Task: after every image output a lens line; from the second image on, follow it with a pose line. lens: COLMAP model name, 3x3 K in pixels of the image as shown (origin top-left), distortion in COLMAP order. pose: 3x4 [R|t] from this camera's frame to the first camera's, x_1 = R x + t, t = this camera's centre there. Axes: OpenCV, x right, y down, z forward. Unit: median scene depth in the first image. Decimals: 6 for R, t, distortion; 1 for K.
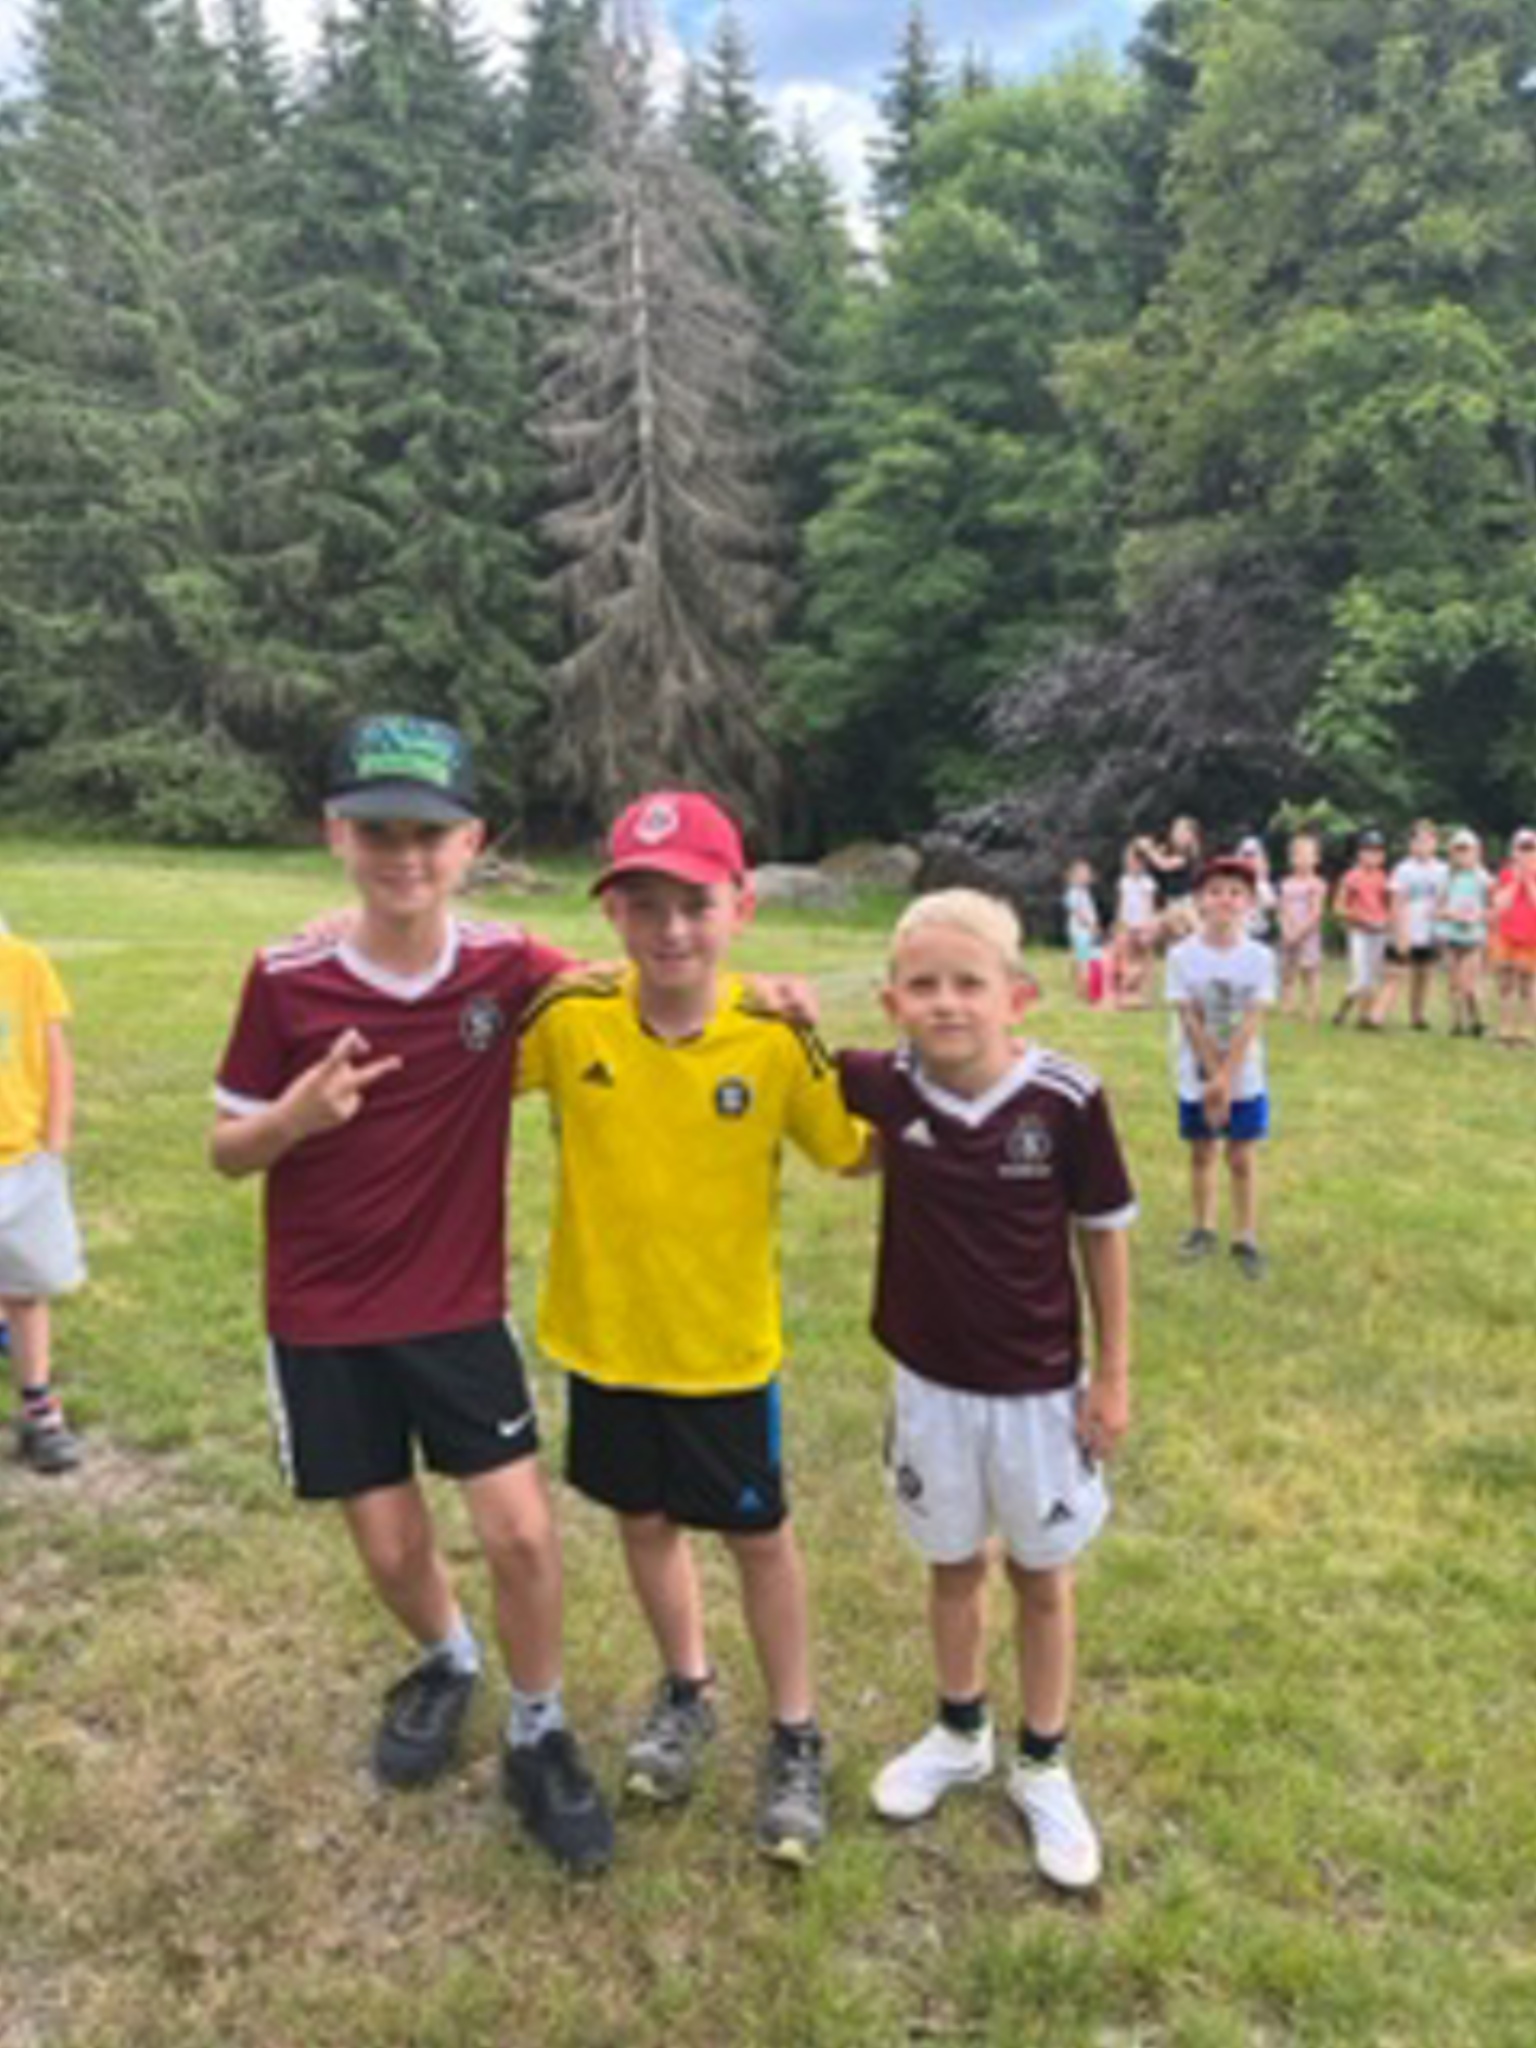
lens RADIAL K [[1549.9, 0, 773.9], [0, 1549.9, 1024.9], [0, 0, 1]] dist [-0.026633, 0.002357]
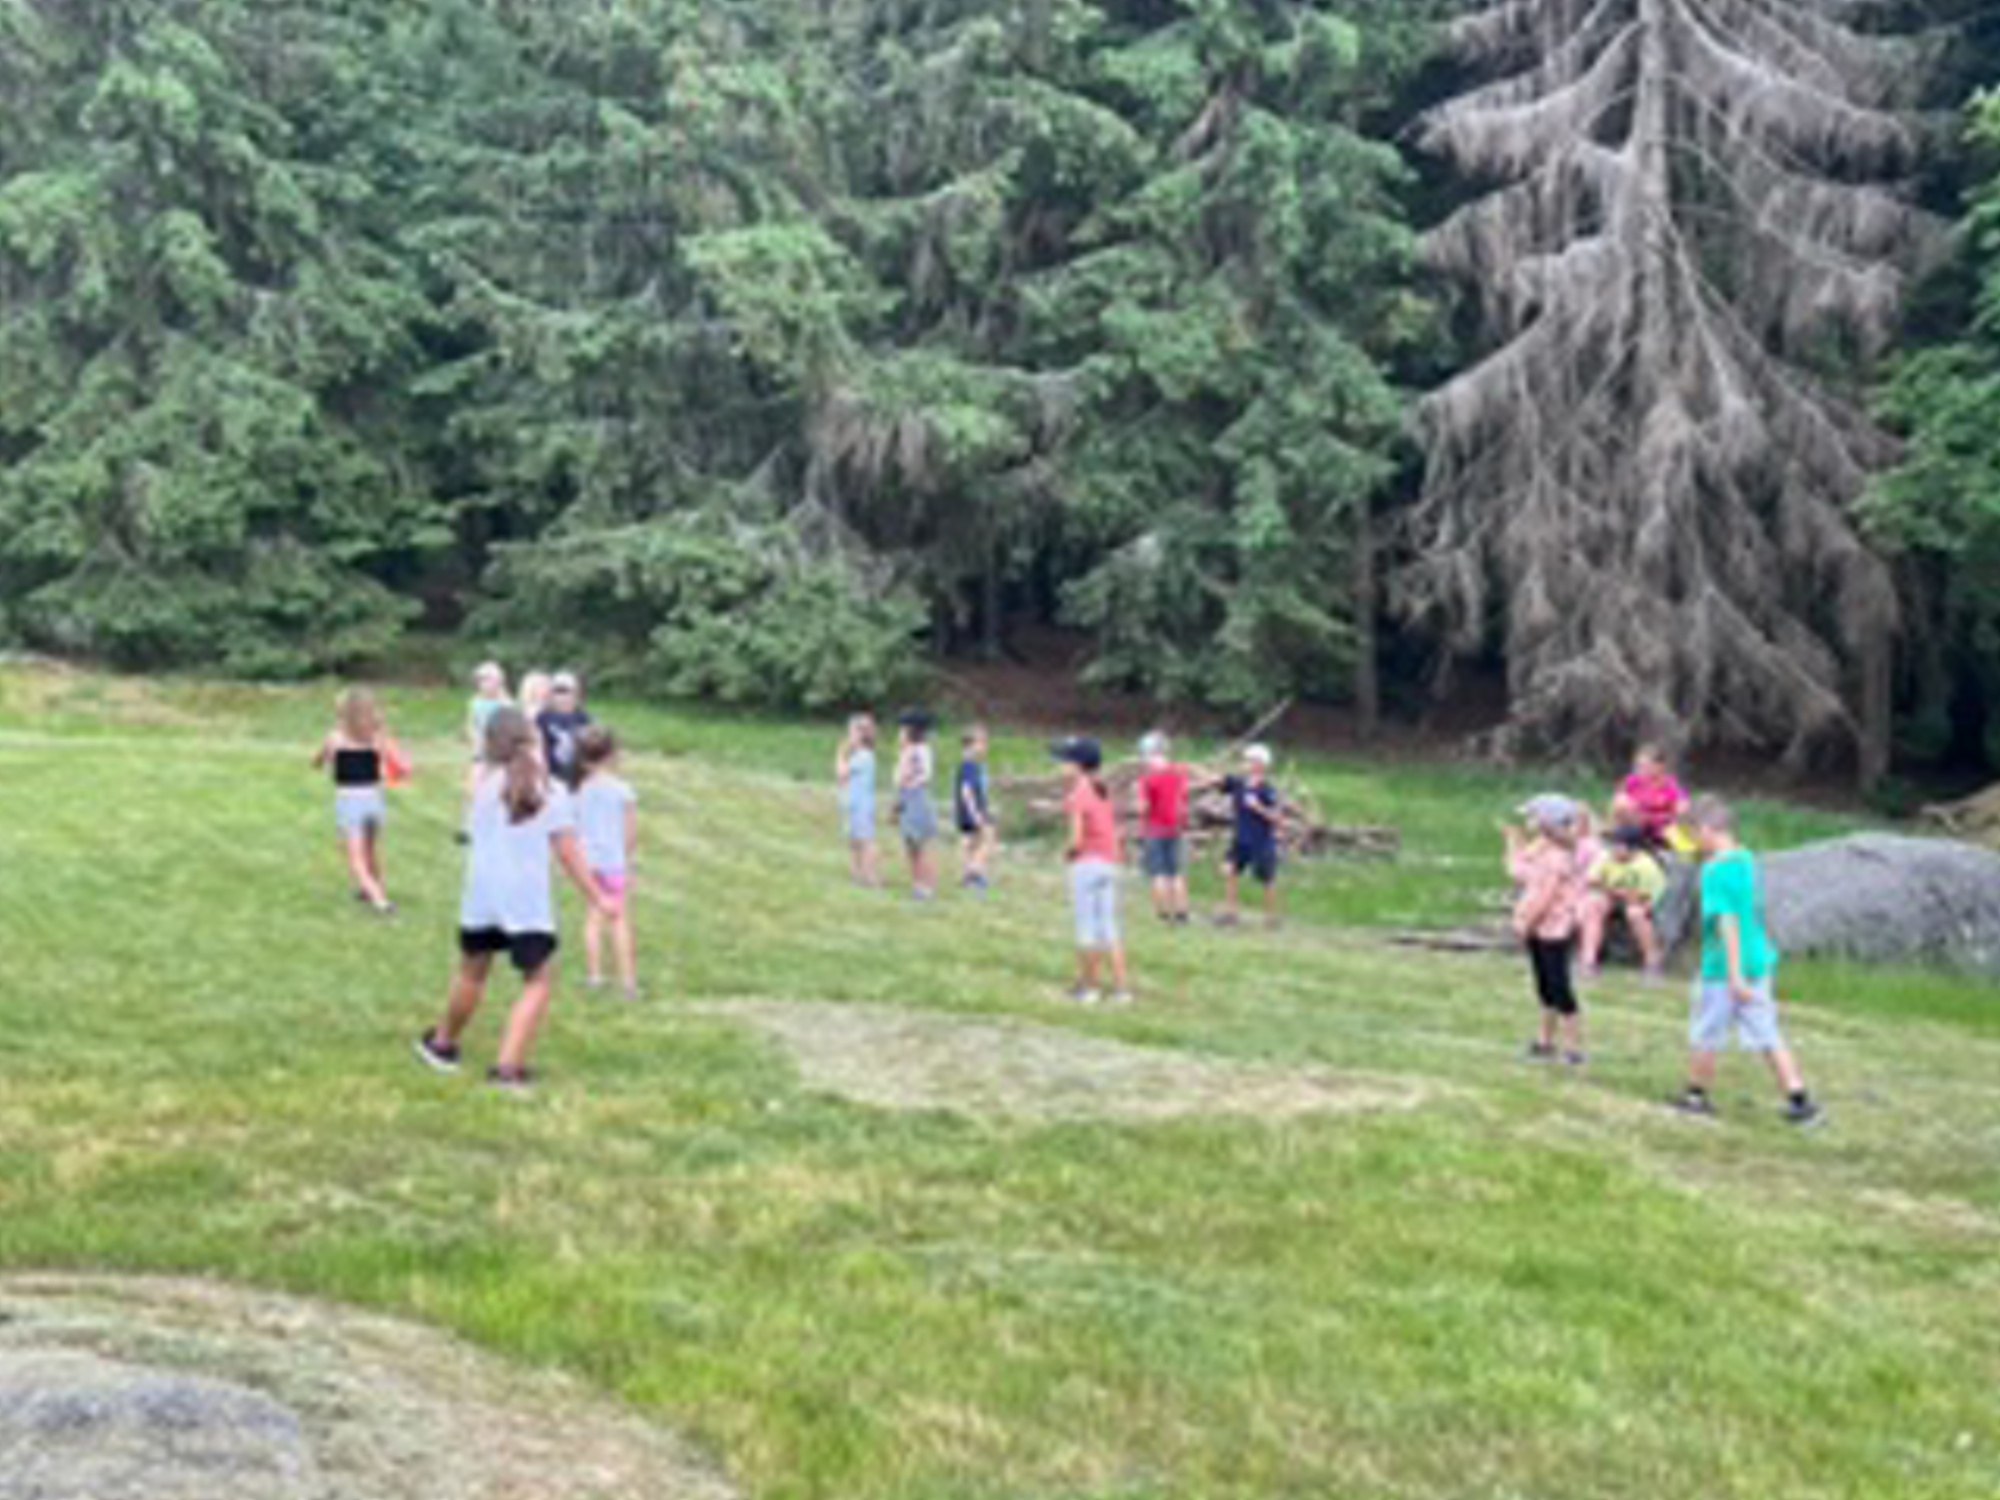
lens RADIAL K [[2297.3, 0, 996.9], [0, 2297.3, 758.7], [0, 0, 1]] dist [0.063580, 0.000000]
pose [[0.934542, 0.044532, -0.353056, -0.000916], [-0.073248, 0.994966, -0.068389, -0.047549], [0.348233, 0.089773, 0.933100, 0.247302]]
